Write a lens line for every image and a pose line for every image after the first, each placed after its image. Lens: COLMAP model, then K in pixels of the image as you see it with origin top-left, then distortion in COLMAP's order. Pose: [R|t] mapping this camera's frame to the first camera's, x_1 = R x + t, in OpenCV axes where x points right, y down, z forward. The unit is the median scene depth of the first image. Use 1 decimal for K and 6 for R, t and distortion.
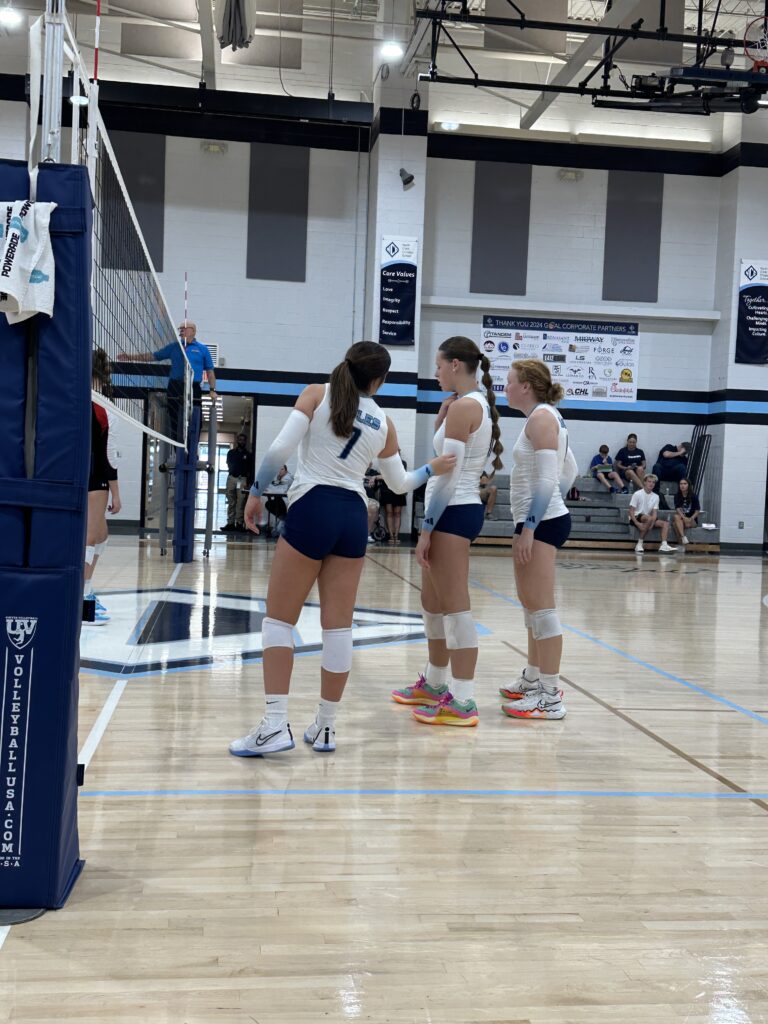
lens RADIAL K [[1210.4, 0, 388.3], [0, 1210.4, 503.2], [0, 0, 1]] dist [0.077577, 0.000000]
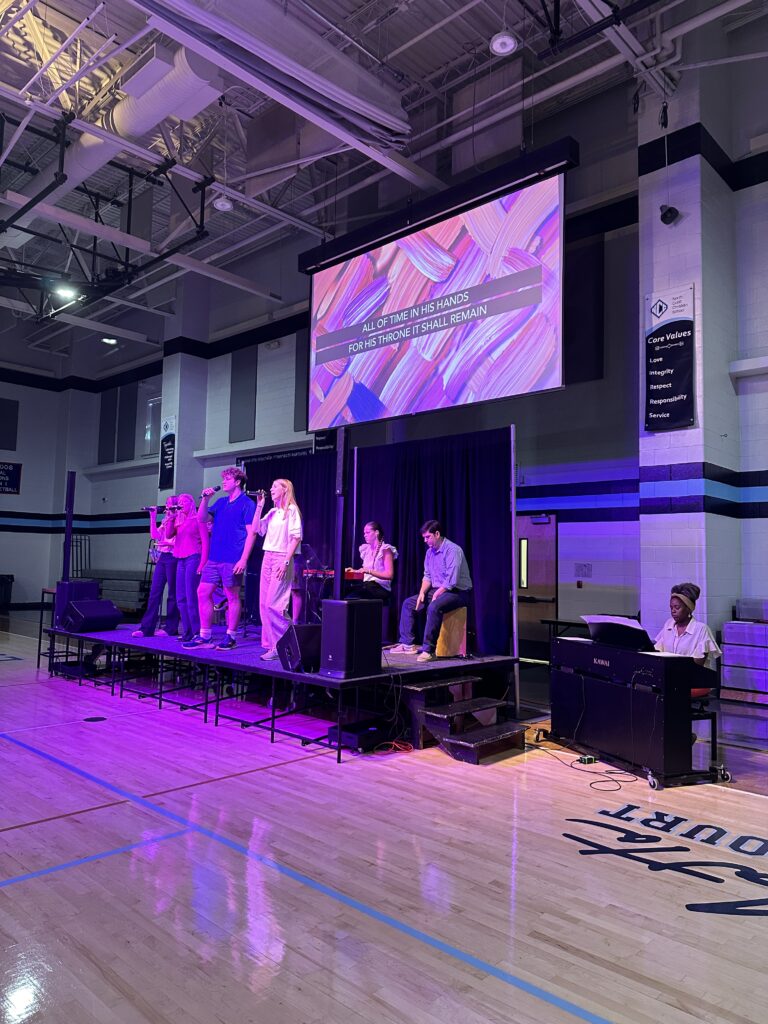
lens RADIAL K [[727.6, 0, 388.0], [0, 727.6, 508.0], [0, 0, 1]] dist [0.051585, -0.050606]
pose [[0.626295, -0.082384, -0.775221, 0.245915], [-0.010331, 0.993436, -0.113919, -0.027919], [0.779518, 0.079356, 0.621333, 0.584885]]
